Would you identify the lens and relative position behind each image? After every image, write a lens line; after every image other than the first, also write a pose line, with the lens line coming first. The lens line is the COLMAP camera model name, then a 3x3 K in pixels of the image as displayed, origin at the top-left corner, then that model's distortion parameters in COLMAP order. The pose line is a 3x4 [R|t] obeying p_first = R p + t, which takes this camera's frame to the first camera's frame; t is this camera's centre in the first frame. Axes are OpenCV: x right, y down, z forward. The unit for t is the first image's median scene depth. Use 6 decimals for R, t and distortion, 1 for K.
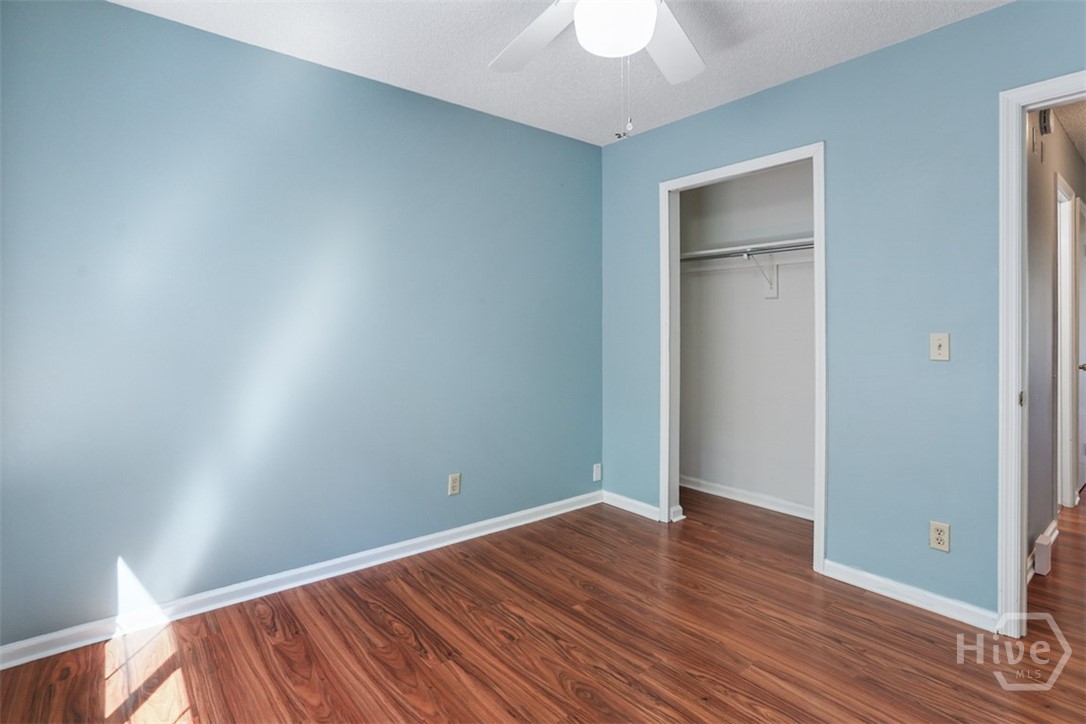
lens RADIAL K [[540.1, 0, 526.7], [0, 540.1, 329.5], [0, 0, 1]] dist [-0.024651, 0.006072]
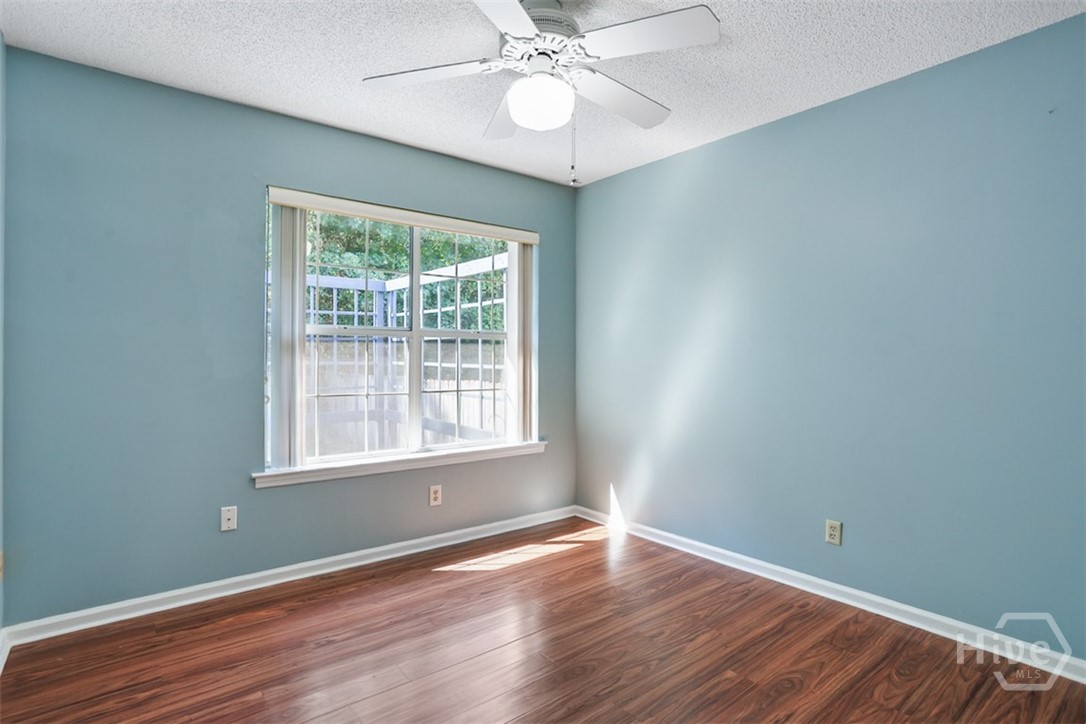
lens RADIAL K [[540.1, 0, 545.8], [0, 540.1, 355.5], [0, 0, 1]] dist [-0.024651, 0.006072]
pose [[0.026006, -0.003731, -0.999655, 0.904826], [-0.002047, 0.999991, -0.003786, 0.009553], [0.999660, 0.002145, 0.025998, 0.647470]]
